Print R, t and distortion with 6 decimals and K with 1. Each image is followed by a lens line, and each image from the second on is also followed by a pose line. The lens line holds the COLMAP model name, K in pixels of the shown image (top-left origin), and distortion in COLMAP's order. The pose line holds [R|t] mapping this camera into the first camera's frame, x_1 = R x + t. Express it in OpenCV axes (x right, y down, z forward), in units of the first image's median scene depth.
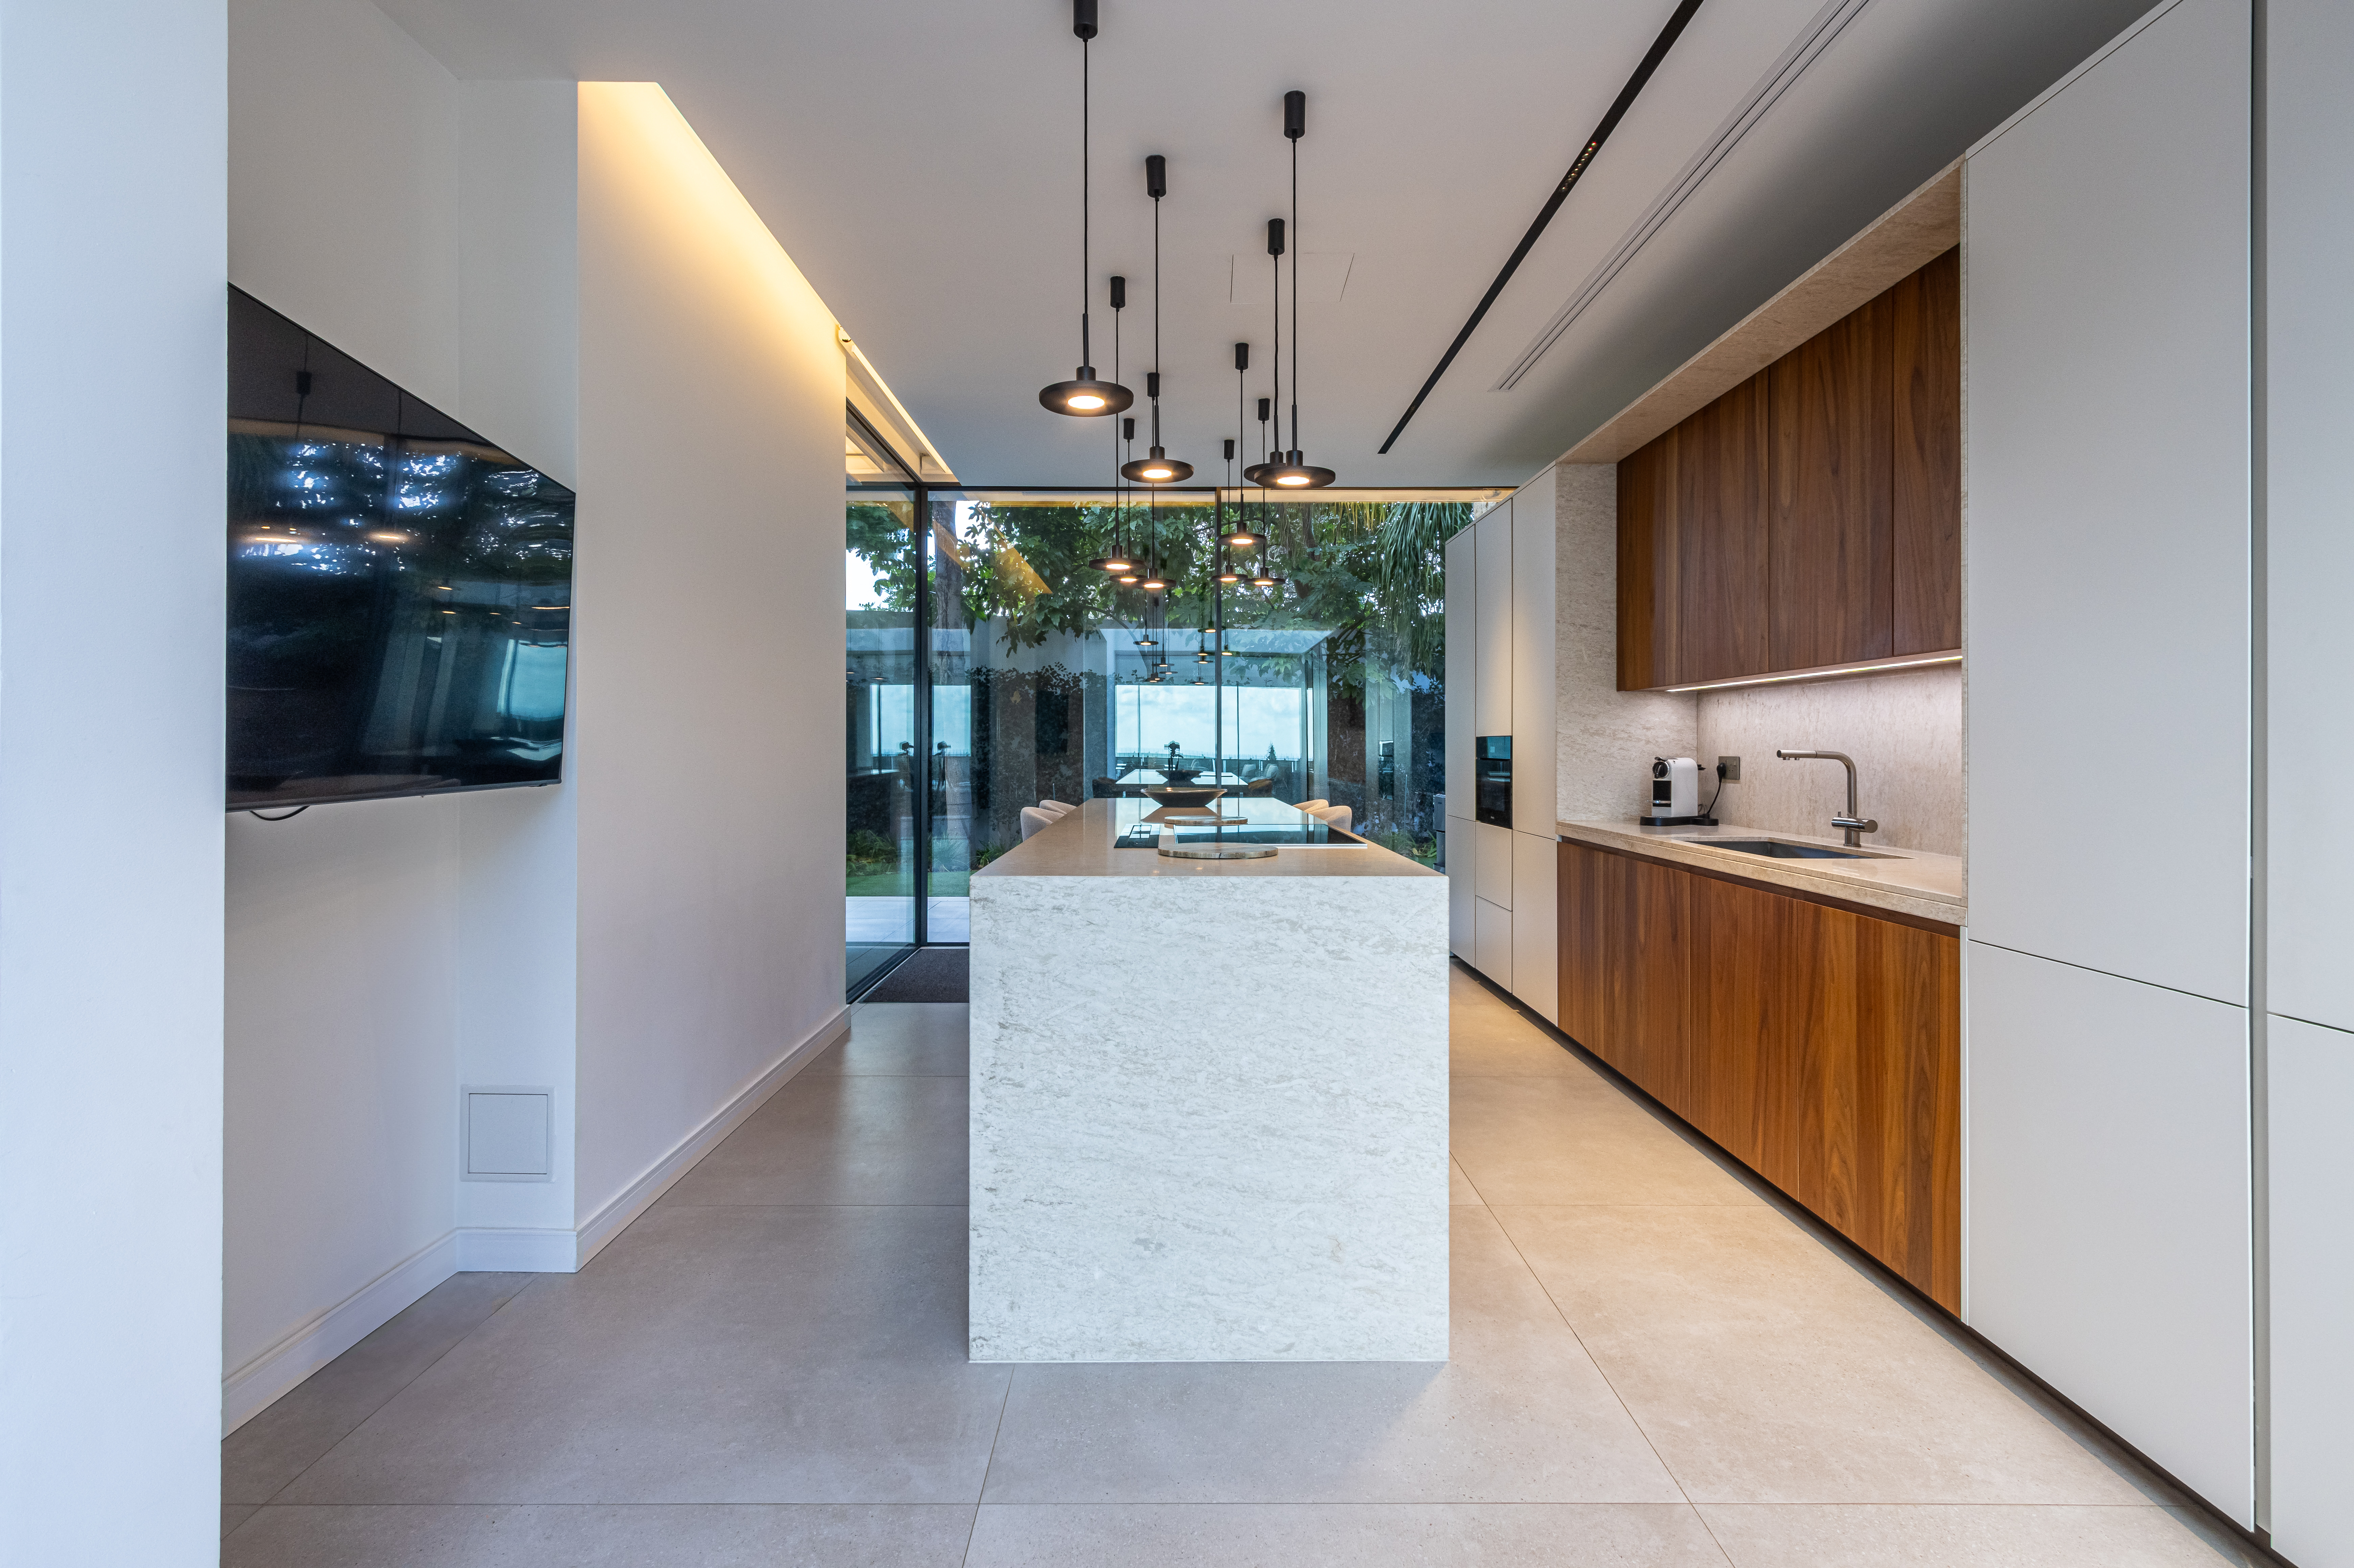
lens RADIAL K [[1143.8, 0, 1169.0], [0, 1143.8, 749.6], [0, 0, 1]] dist [0.000907, -0.020102]
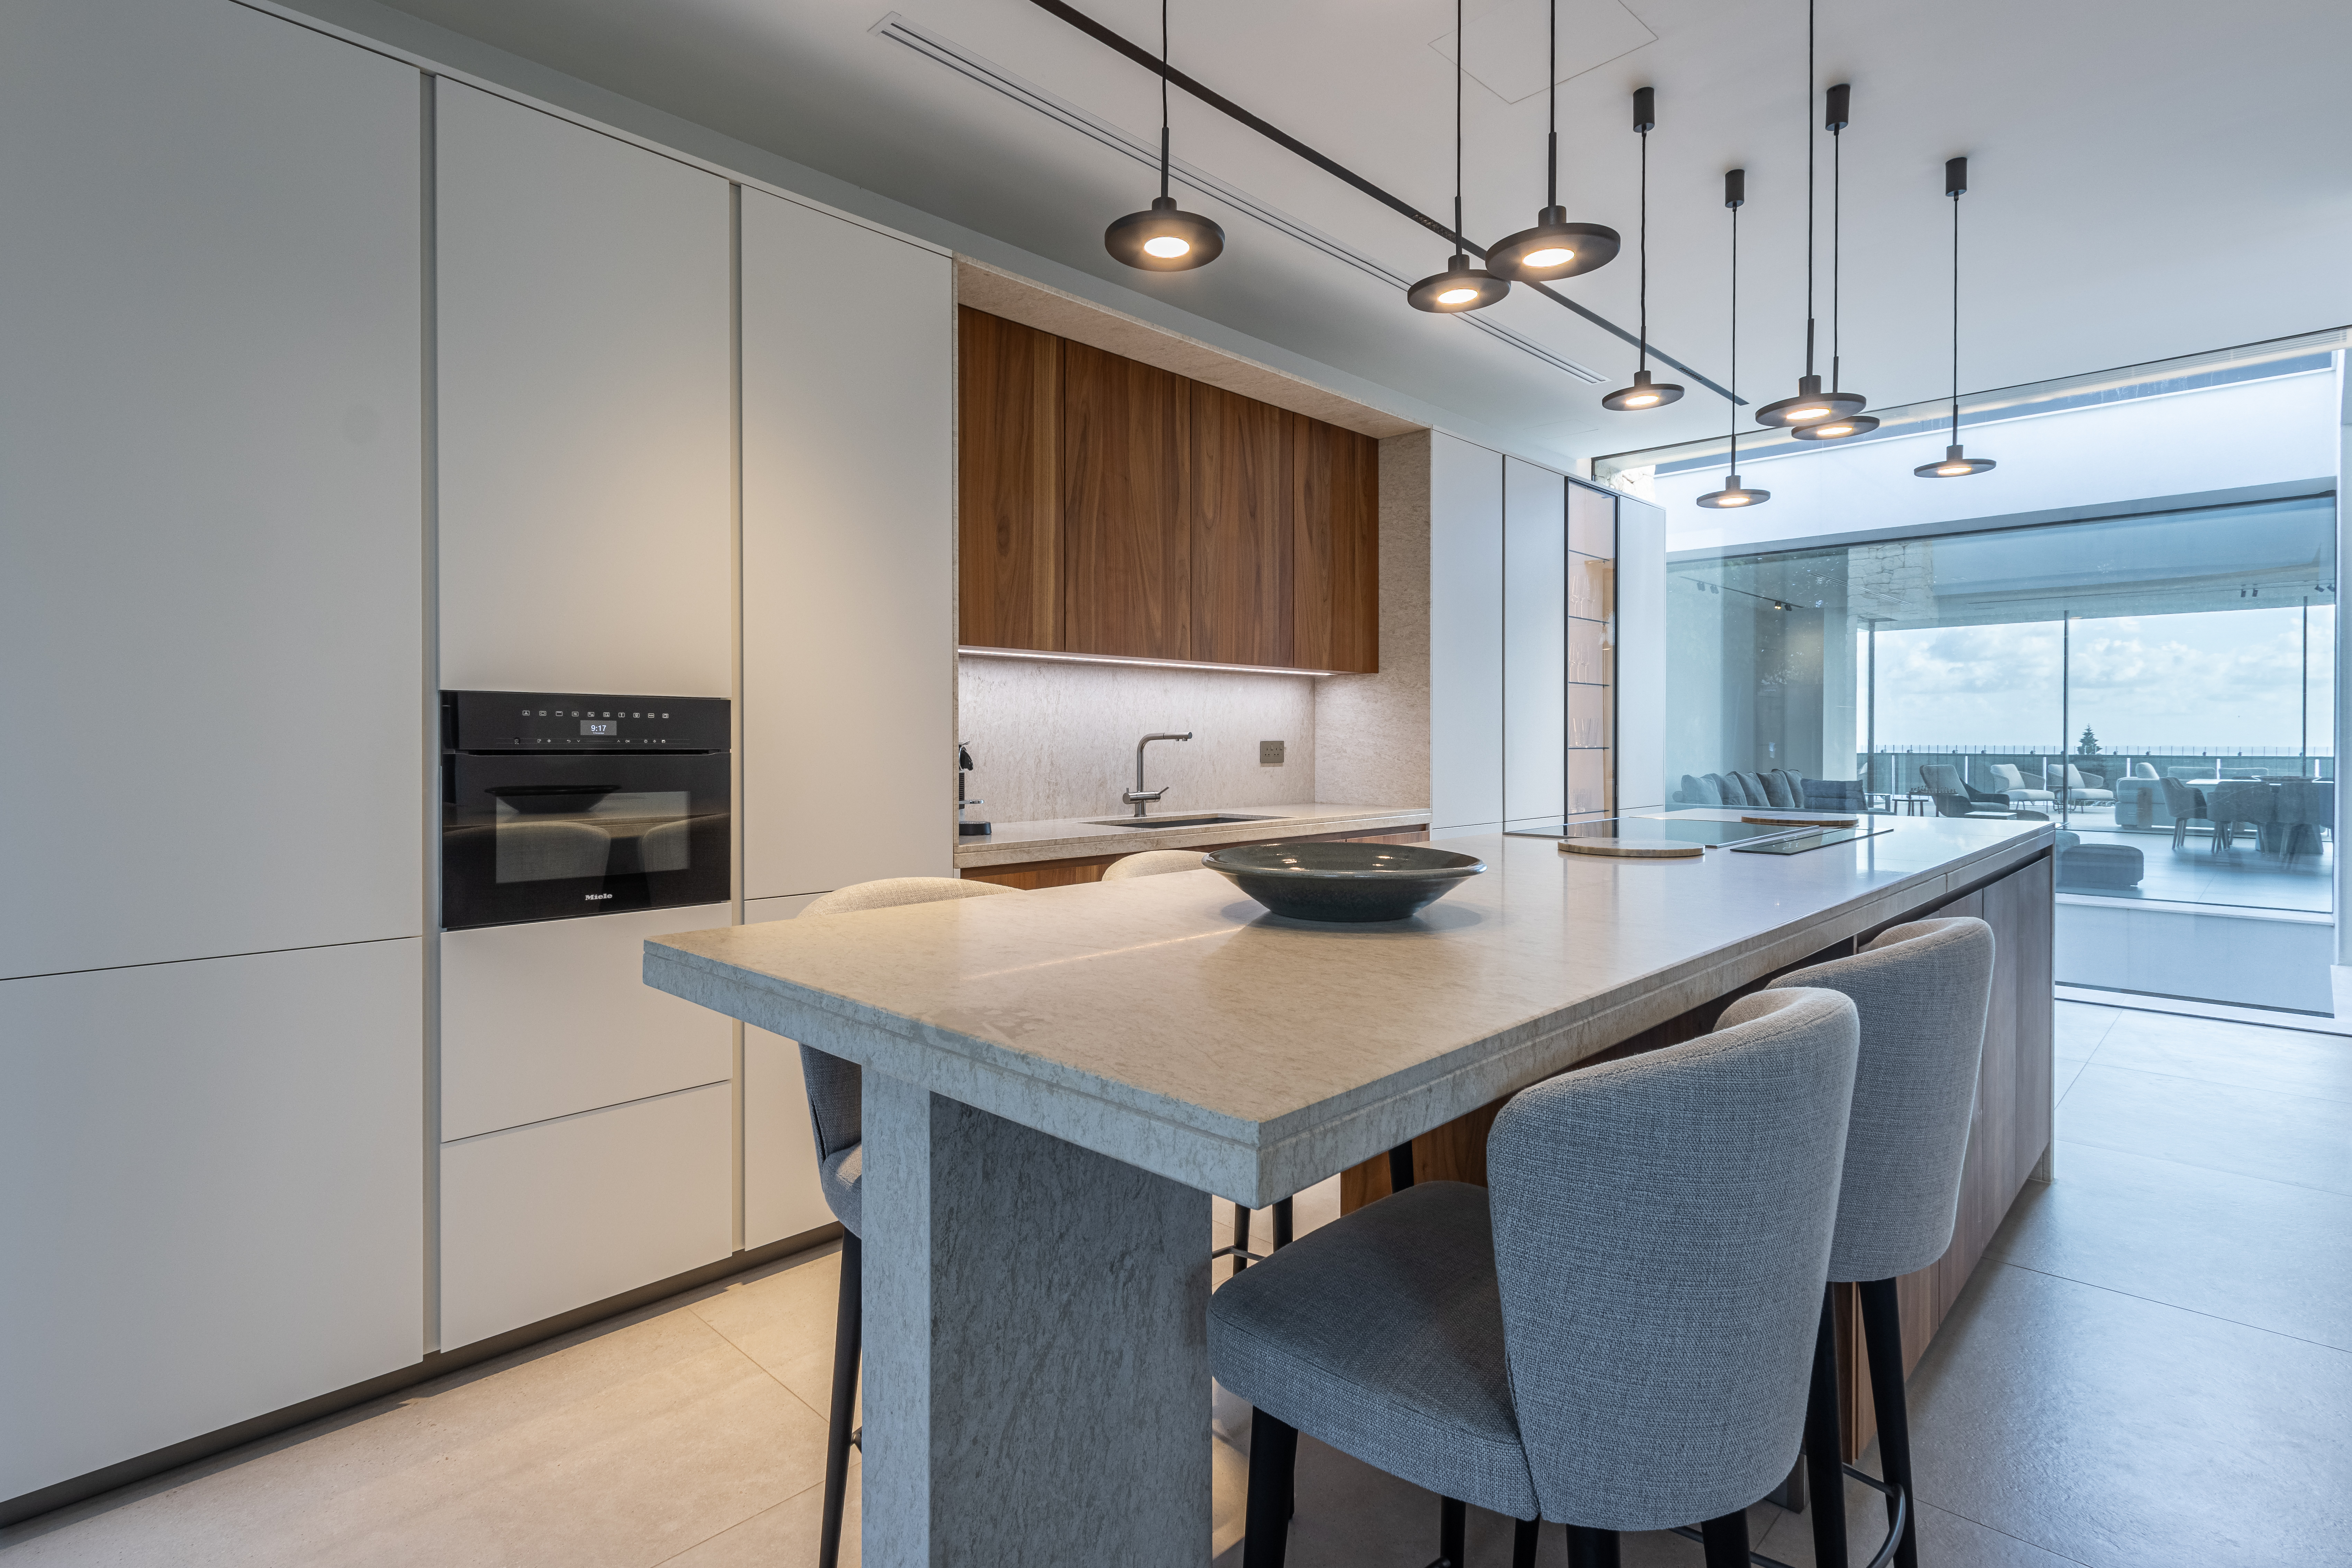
lens RADIAL K [[1142.8, 0, 1168.0], [0, 1142.8, 749.6], [0, 0, 1]] dist [0.000907, -0.020102]
pose [[-0.711703, -0.007027, 0.702445, -0.229203], [-0.000876, 0.999958, 0.009115, 0.007150], [-0.702480, 0.005872, -0.711680, 1.819061]]
